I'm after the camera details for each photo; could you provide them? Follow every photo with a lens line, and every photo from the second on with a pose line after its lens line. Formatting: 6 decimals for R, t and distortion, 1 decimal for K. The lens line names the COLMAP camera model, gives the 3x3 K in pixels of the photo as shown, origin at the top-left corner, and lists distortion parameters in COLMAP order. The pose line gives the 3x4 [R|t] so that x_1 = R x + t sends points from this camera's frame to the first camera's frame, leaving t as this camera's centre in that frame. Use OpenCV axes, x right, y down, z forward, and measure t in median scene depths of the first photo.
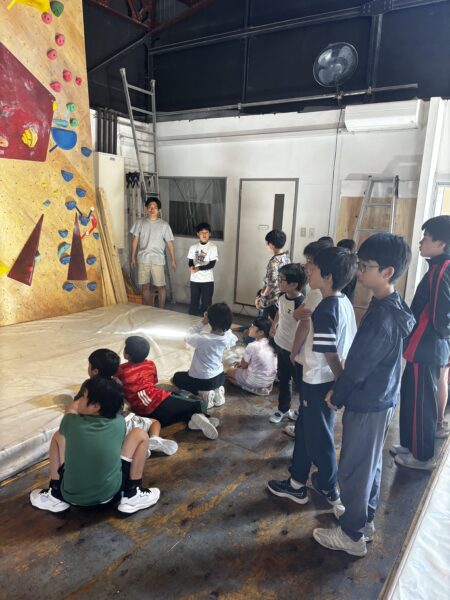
lens RADIAL K [[455.4, 0, 215.1], [0, 455.4, 299.6], [0, 0, 1]] dist [0.070649, -0.085087]
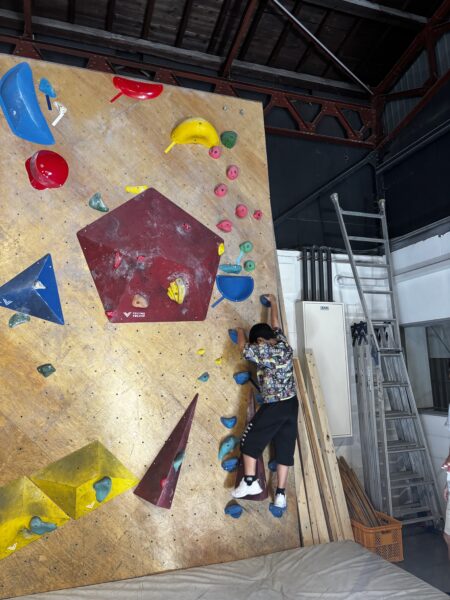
lens RADIAL K [[455.4, 0, 215.1], [0, 455.4, 299.6], [0, 0, 1]] dist [0.070649, -0.085087]
pose [[0.811364, -0.148534, -0.565355, 0.051218], [-0.056208, 0.942870, -0.328384, -0.089810], [0.581833, 0.298216, 0.756662, 0.427282]]
